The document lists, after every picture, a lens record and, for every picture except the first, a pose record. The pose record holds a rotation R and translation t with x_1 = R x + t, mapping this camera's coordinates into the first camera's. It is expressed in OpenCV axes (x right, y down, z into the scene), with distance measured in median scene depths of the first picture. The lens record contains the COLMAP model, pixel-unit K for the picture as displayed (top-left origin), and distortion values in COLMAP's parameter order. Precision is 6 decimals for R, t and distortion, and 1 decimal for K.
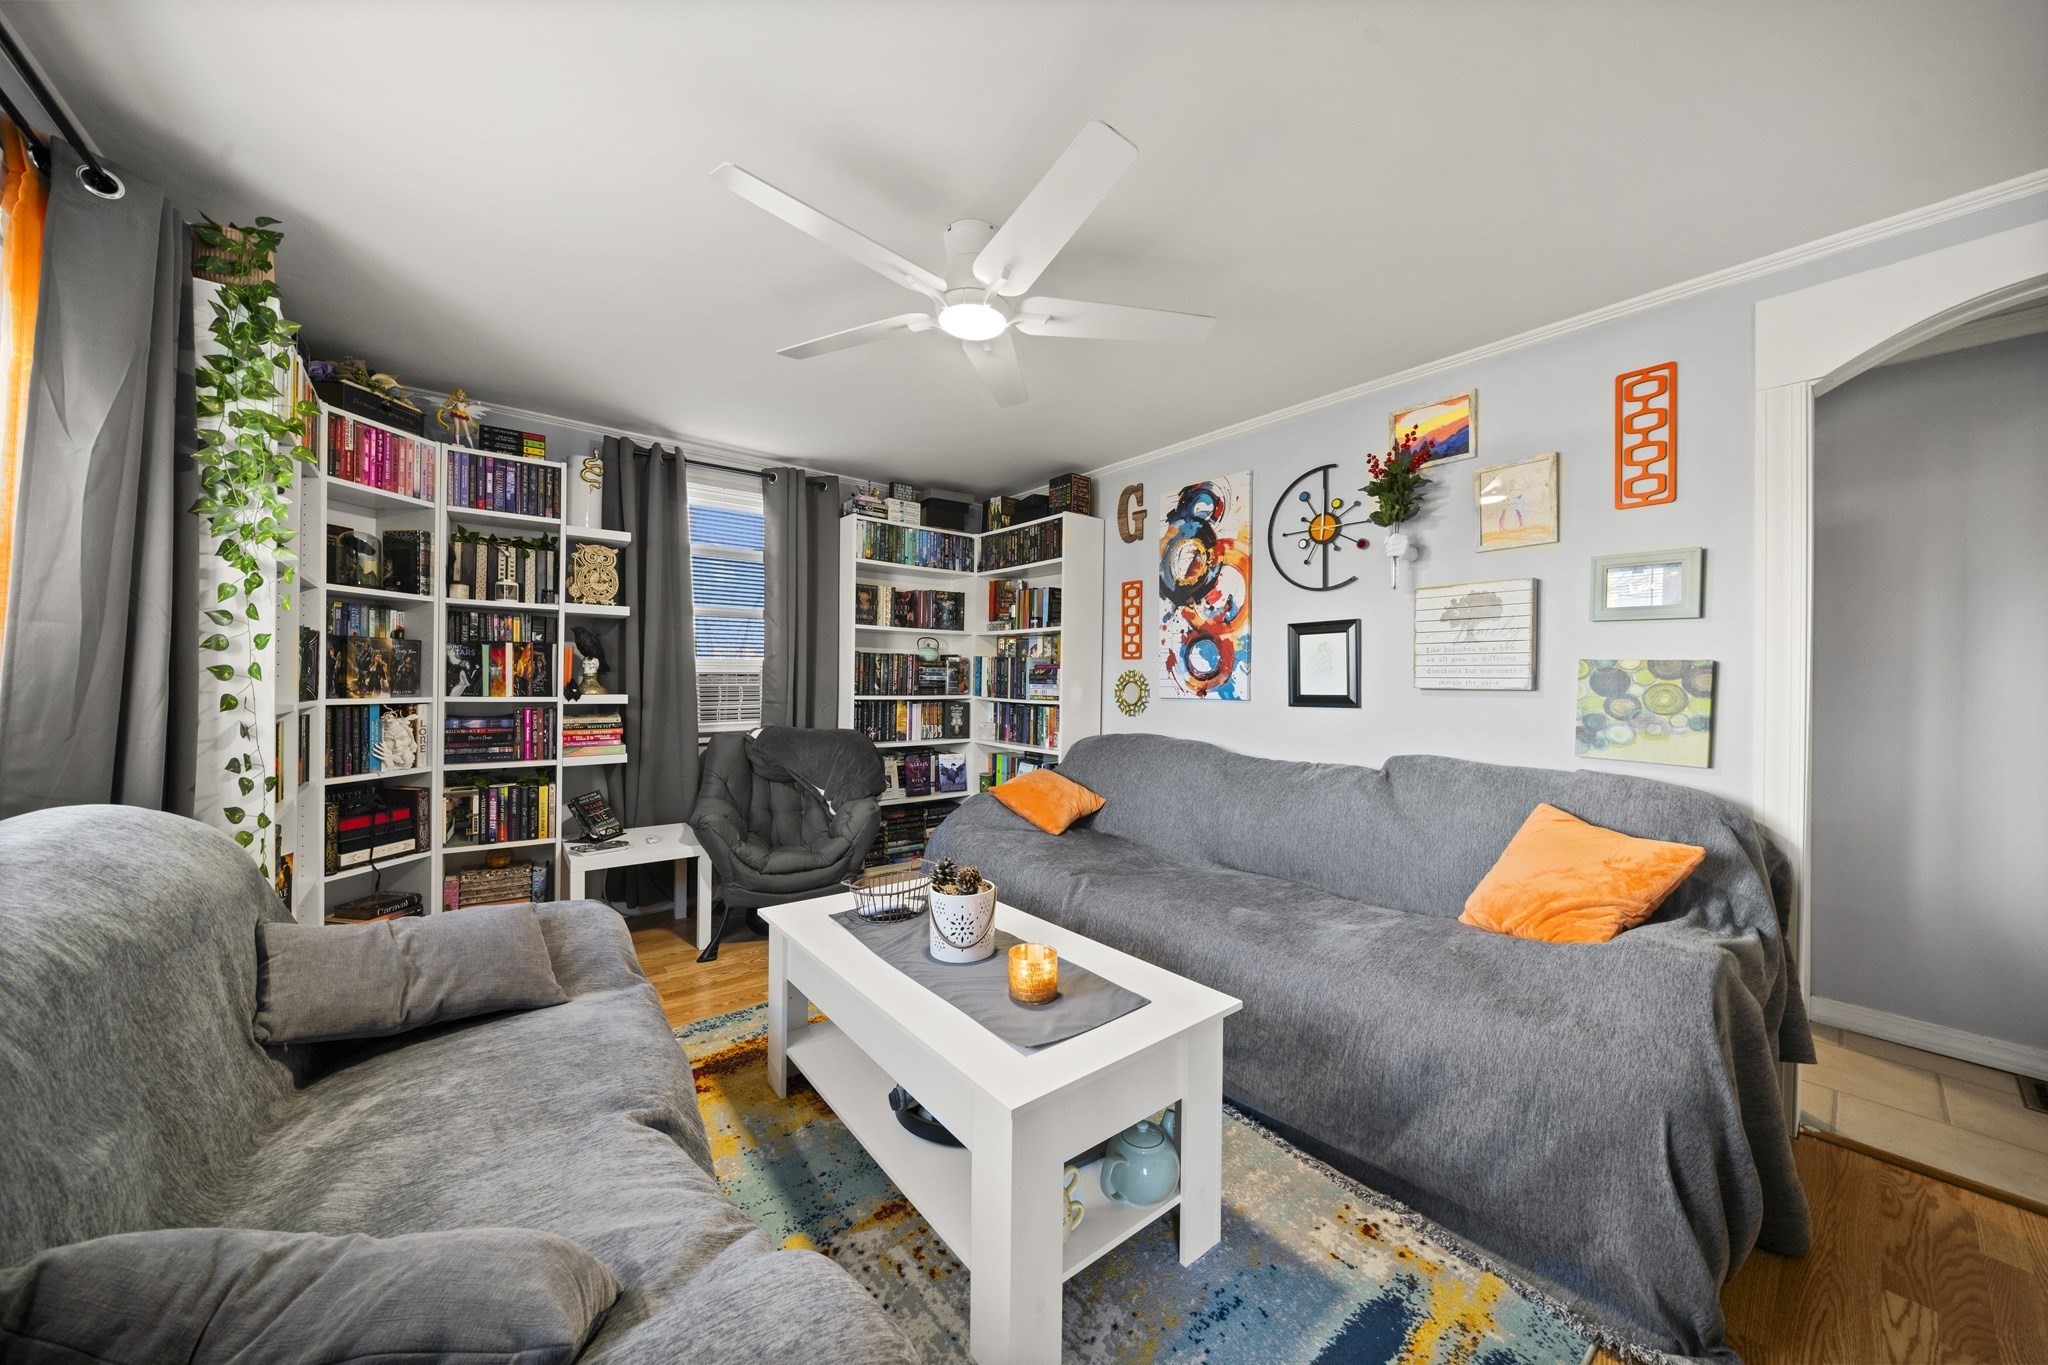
lens RADIAL K [[699.6, 0, 1024.0], [0, 699.6, 682.5], [0, 0, 1]] dist [-0.002063, -0.000149]
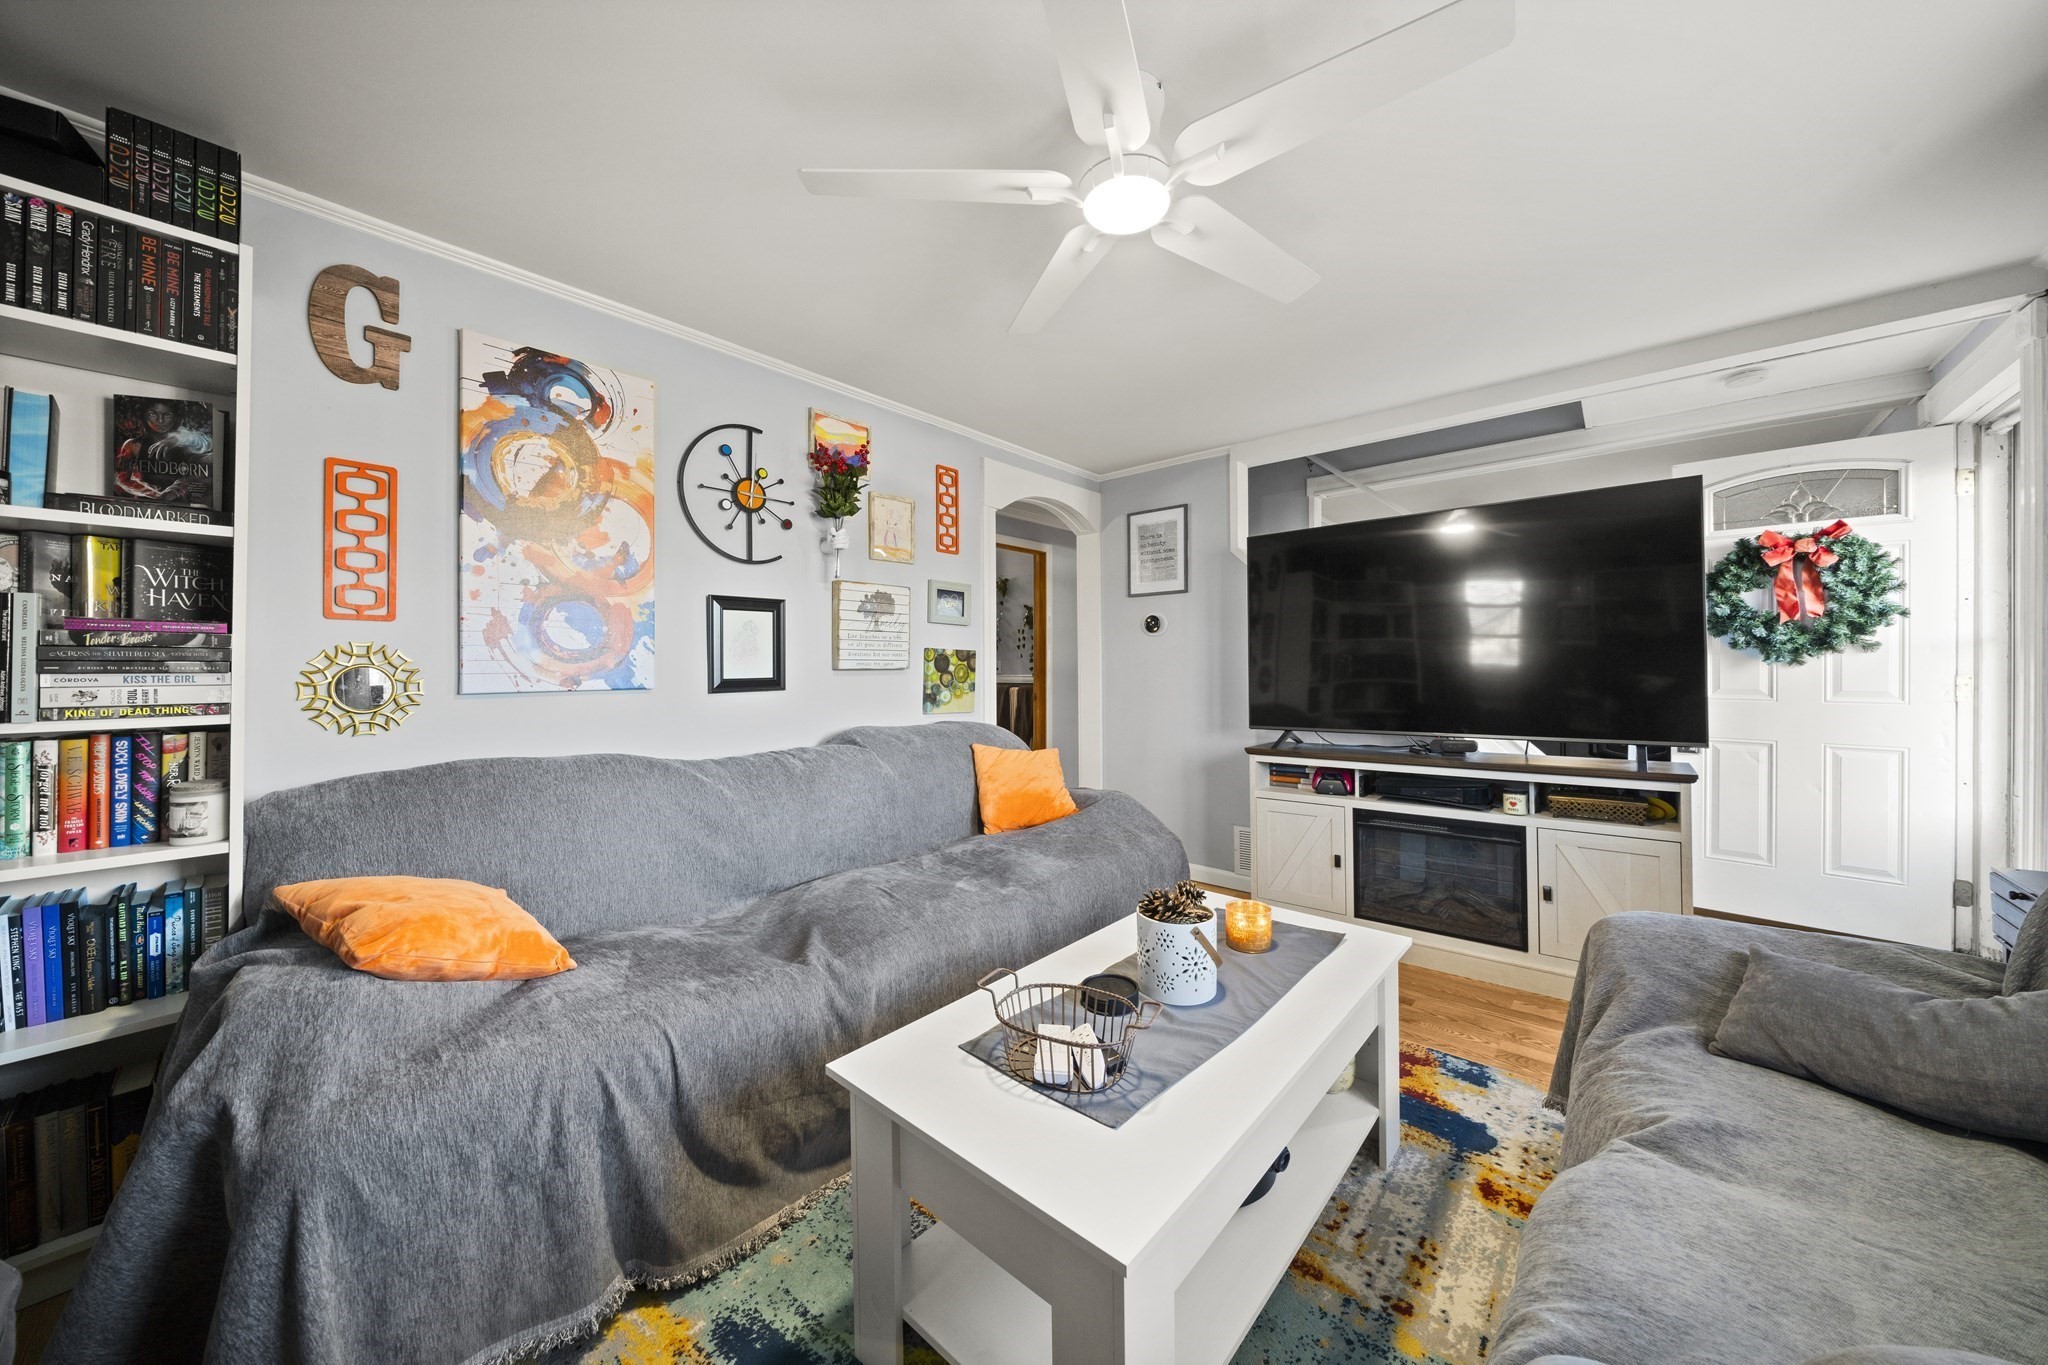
lens RADIAL K [[706.6, 0, 1021.4], [0, 706.6, 669.2], [0, 0, 1]] dist [-0.005541, -0.000047]
pose [[-0.166089, -0.010800, 0.986052, -0.496377], [0.002797, 0.999931, 0.011423, -0.003211], [-0.986107, 0.004655, -0.166048, 0.744014]]
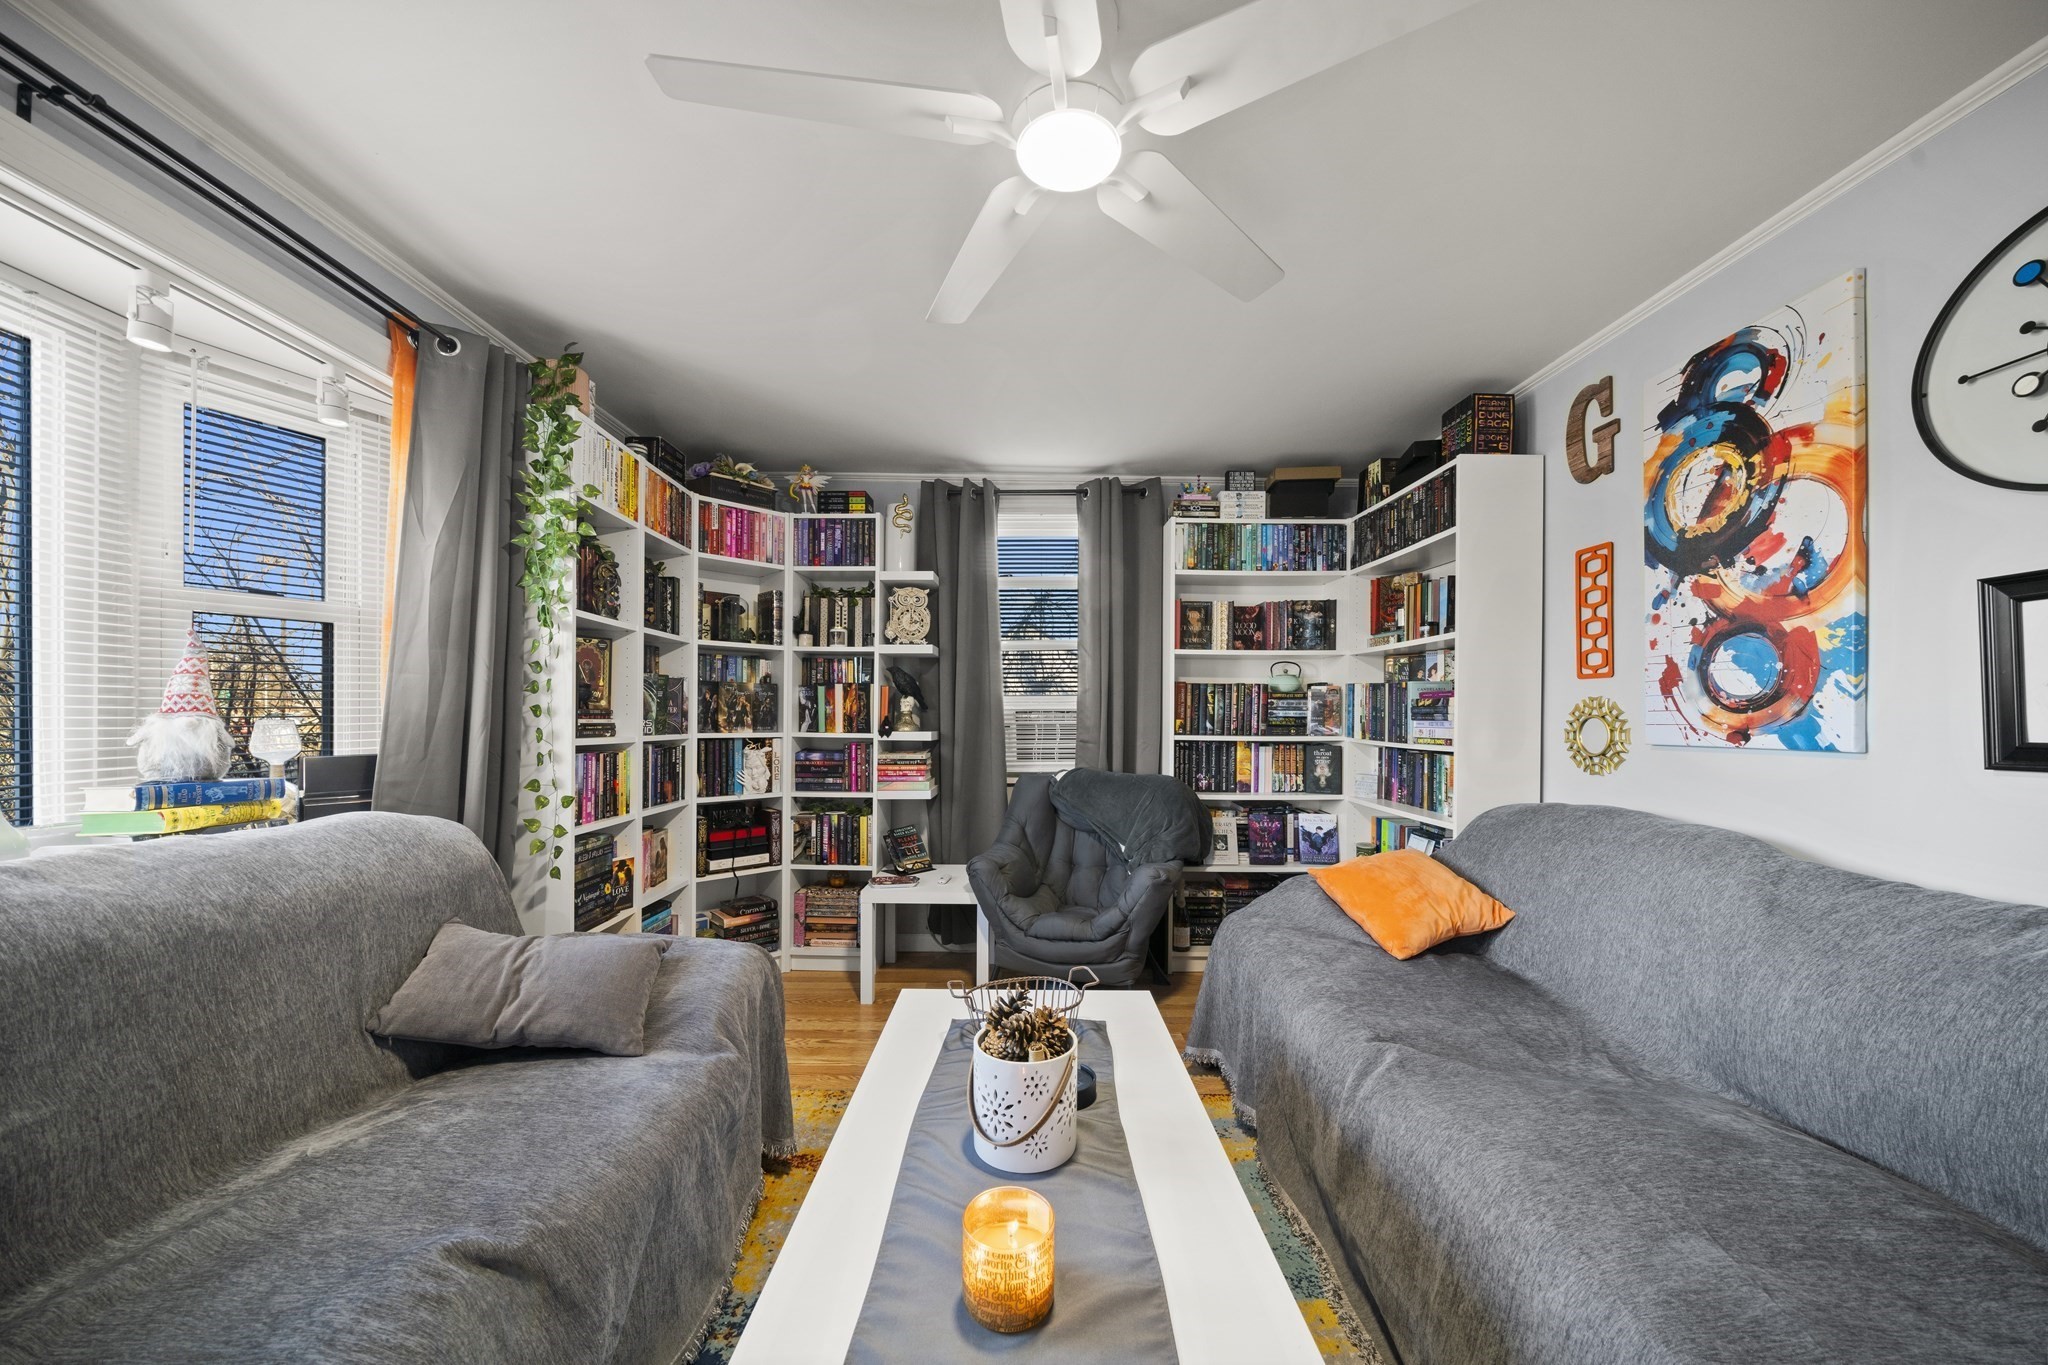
lens RADIAL K [[711.8, 0, 1025.4], [0, 711.8, 714.5], [0, 0, 1]] dist [-0.005697, -0.000102]
pose [[0.786603, -0.008023, -0.617407, 0.173621], [0.001330, 0.999935, -0.011298, 0.004173], [0.617458, 0.008066, 0.786562, 0.279247]]
